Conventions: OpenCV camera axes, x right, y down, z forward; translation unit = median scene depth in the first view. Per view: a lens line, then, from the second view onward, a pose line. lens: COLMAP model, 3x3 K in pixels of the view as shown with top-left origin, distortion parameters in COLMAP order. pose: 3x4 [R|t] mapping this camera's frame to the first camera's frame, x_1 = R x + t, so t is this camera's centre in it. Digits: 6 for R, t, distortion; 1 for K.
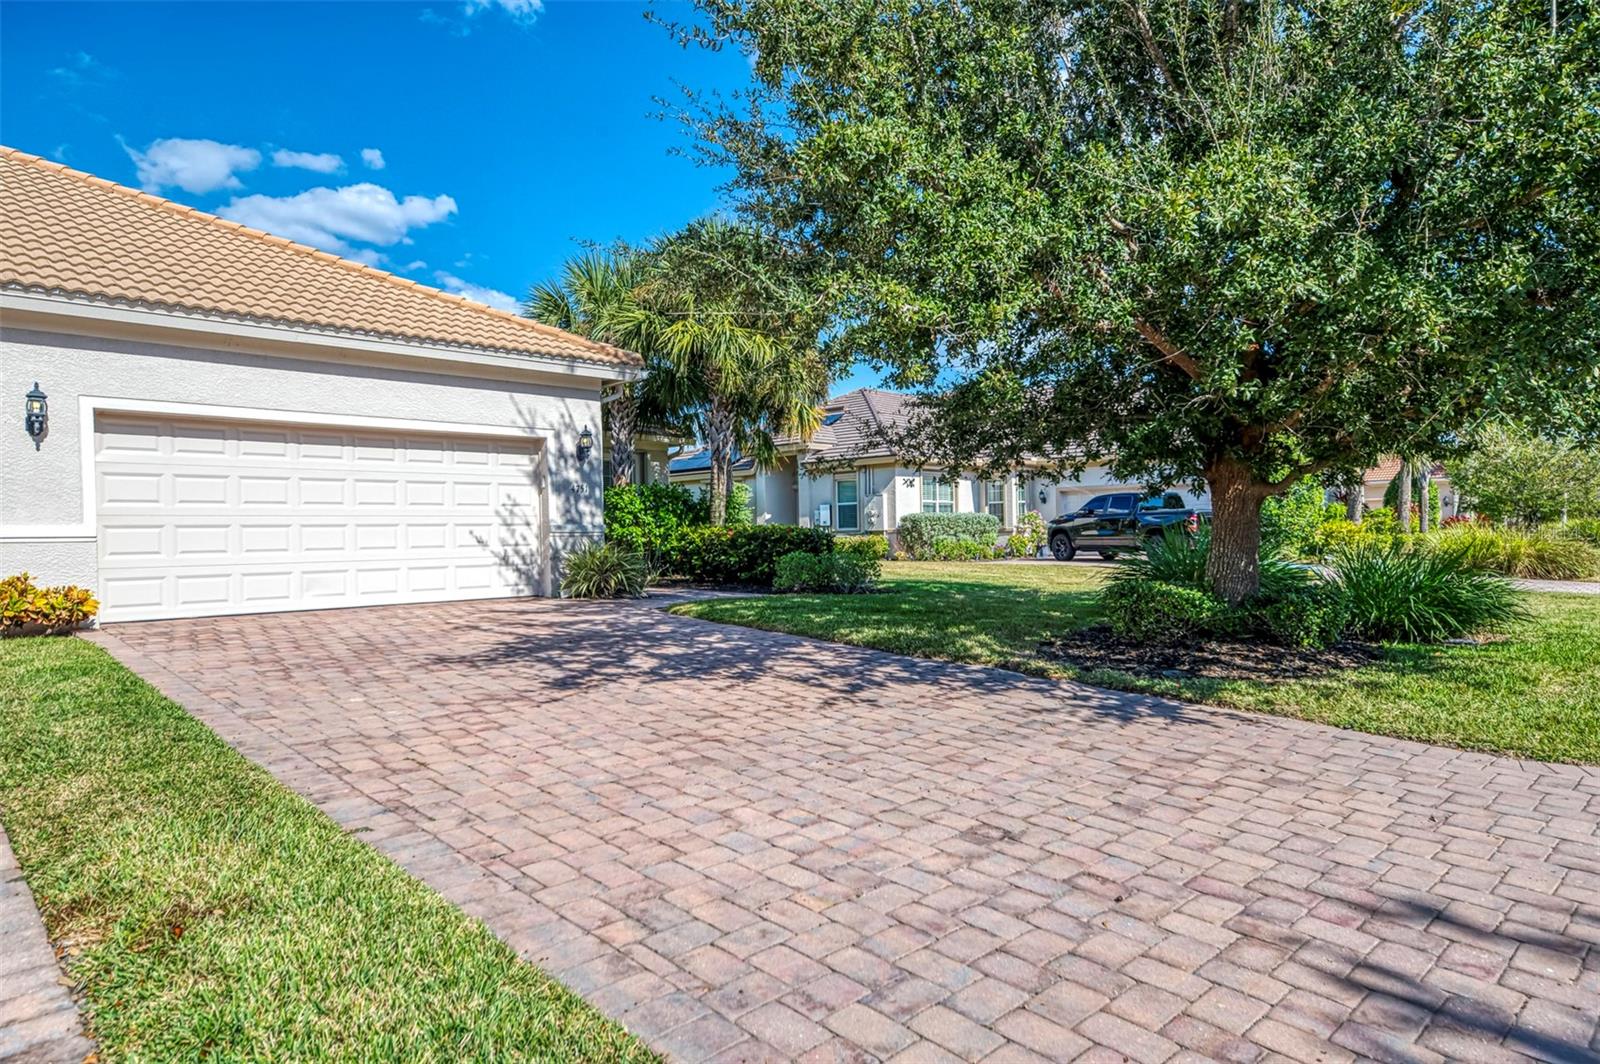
lens RADIAL K [[979.2, 0, 815.8], [0, 979.2, 533.6], [0, 0, 1]] dist [0.001025, -0.000715]
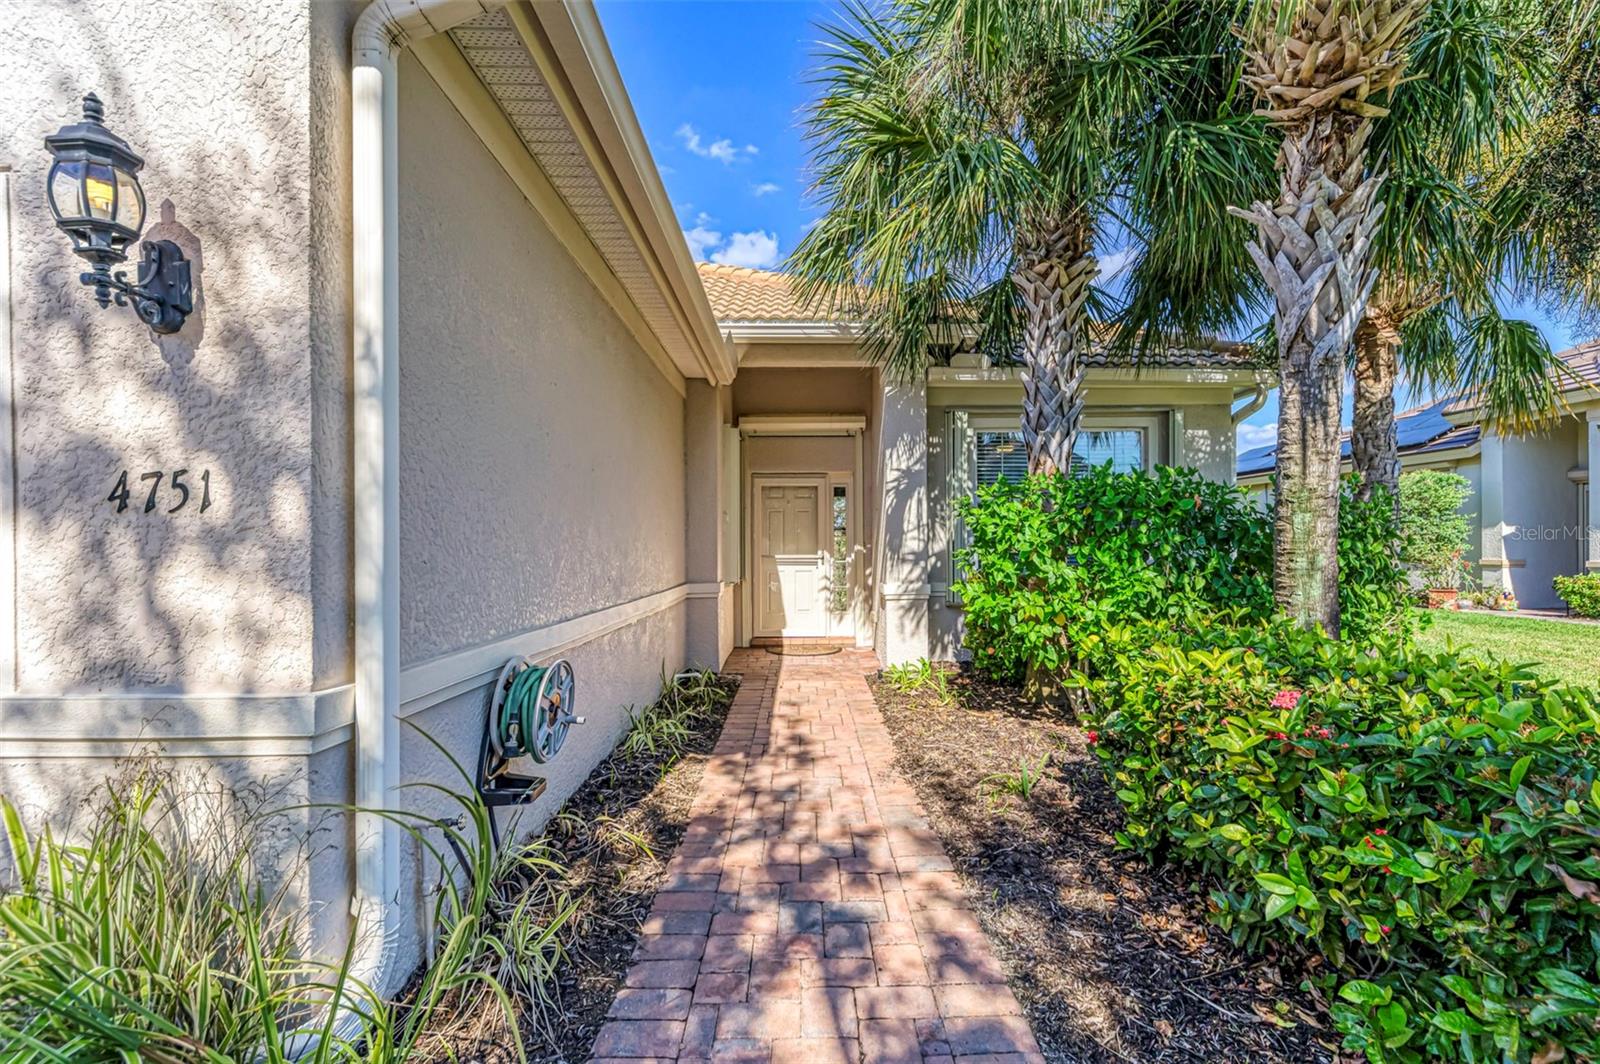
lens RADIAL K [[771.9, 0, 809.2], [0, 771.9, 537.6], [0, 0, 1]] dist [0.007919, -0.001048]
pose [[0.715711, 0.008572, -0.698344, -0.060780], [-0.002821, 0.999952, 0.009383, -0.038942], [0.698391, -0.004745, 0.715701, 0.989720]]
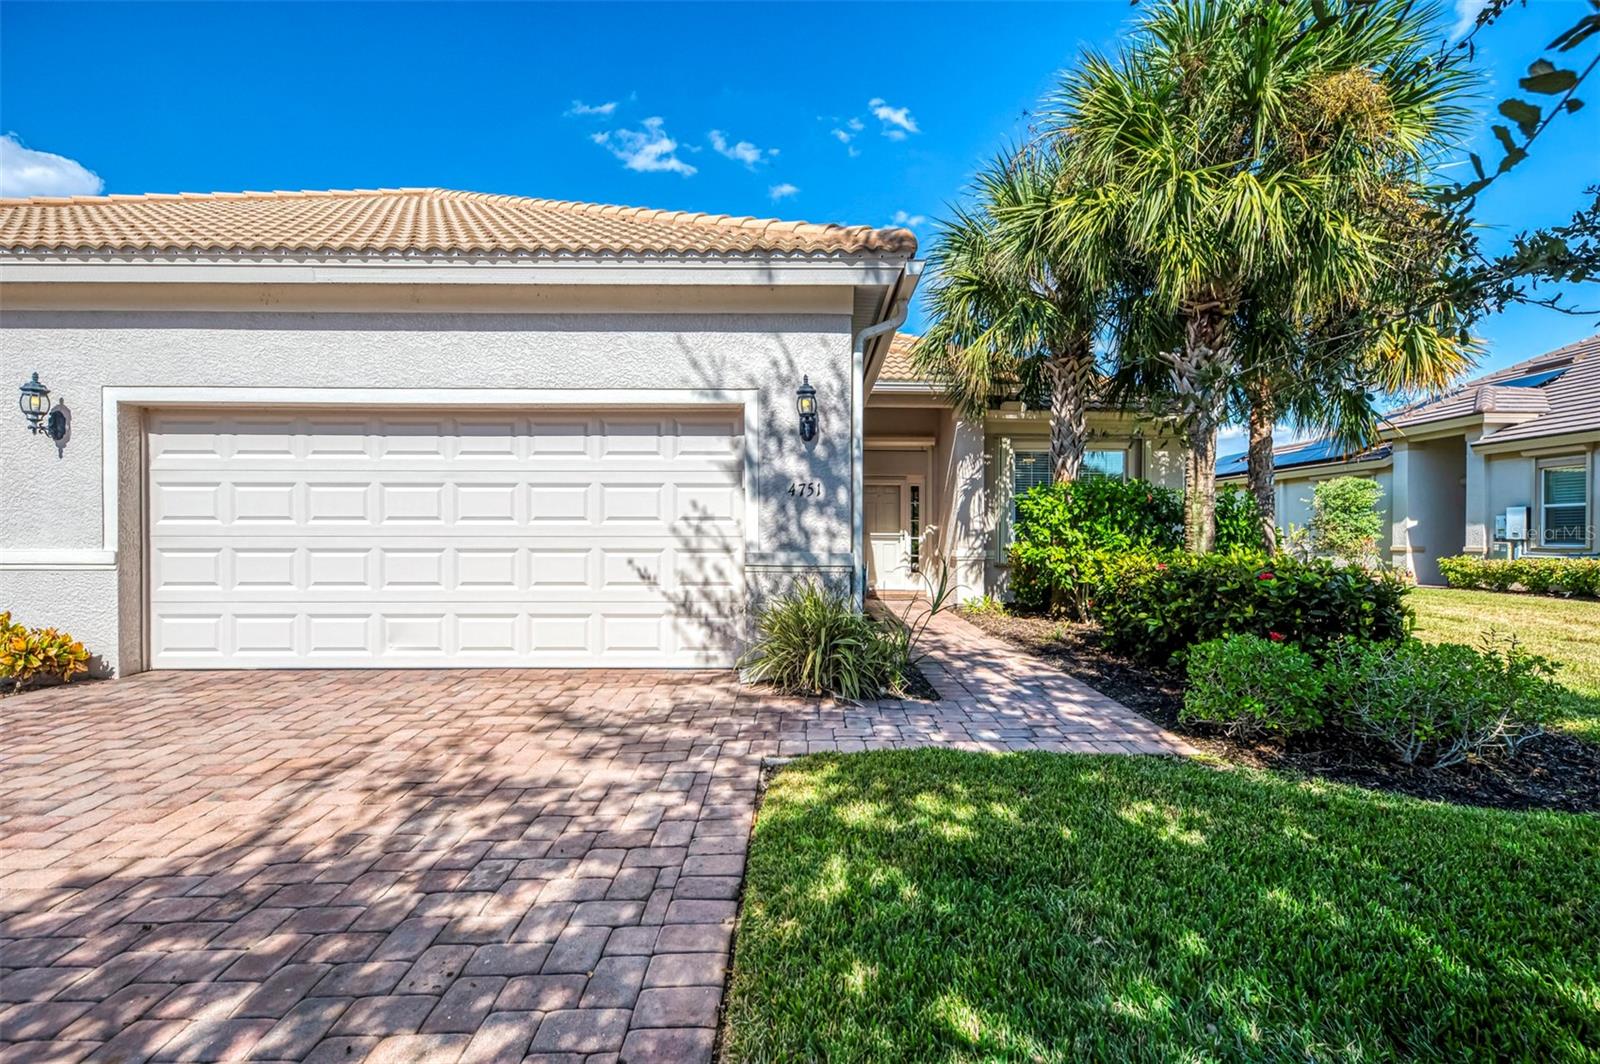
lens RADIAL K [[771.9, 0, 804.2], [0, 771.9, 534.2], [0, 0, 1]] dist [0.007919, -0.001048]
pose [[0.713649, 0.015448, -0.700333, 0.074641], [-0.011990, 0.999880, 0.009838, -0.024196], [0.700401, 0.001376, 0.713748, 0.684258]]
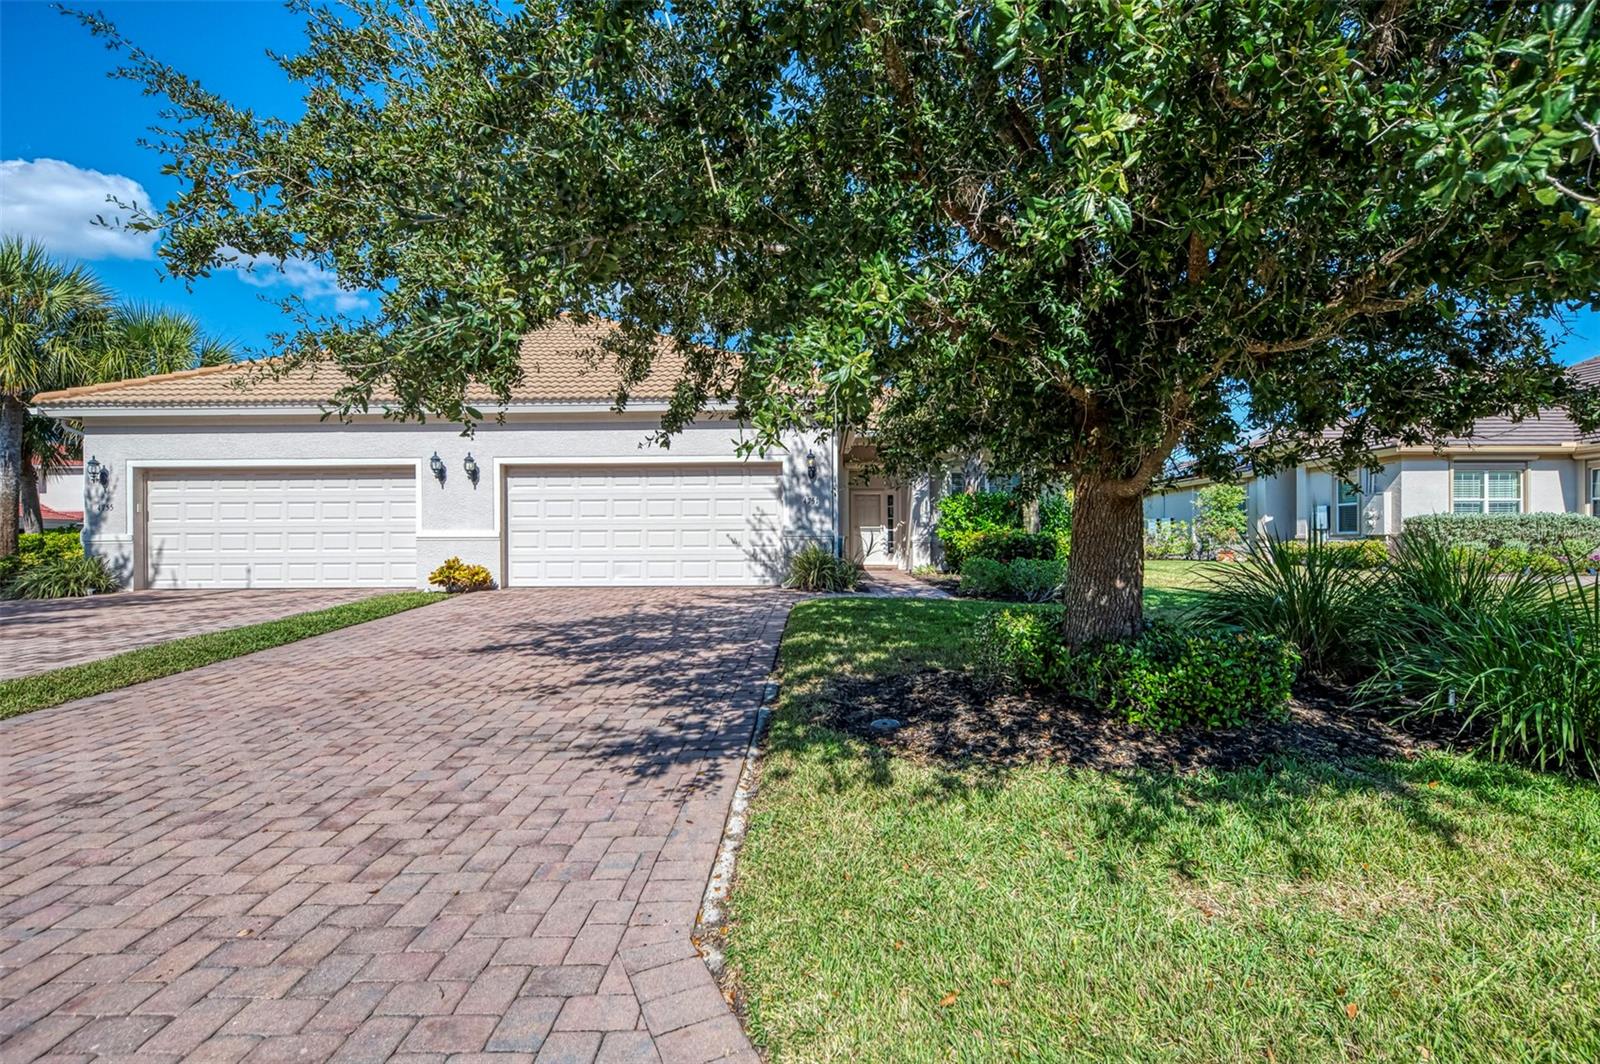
lens RADIAL K [[794.0, 0, 802.9], [0, 794.0, 523.6], [0, 0, 1]] dist [0.006337, 0.001537]
pose [[0.690789, -0.000522, -0.723056, 0.481182], [-0.006458, 0.999955, -0.006892, -0.010582], [0.723027, 0.009430, 0.690755, 0.304569]]
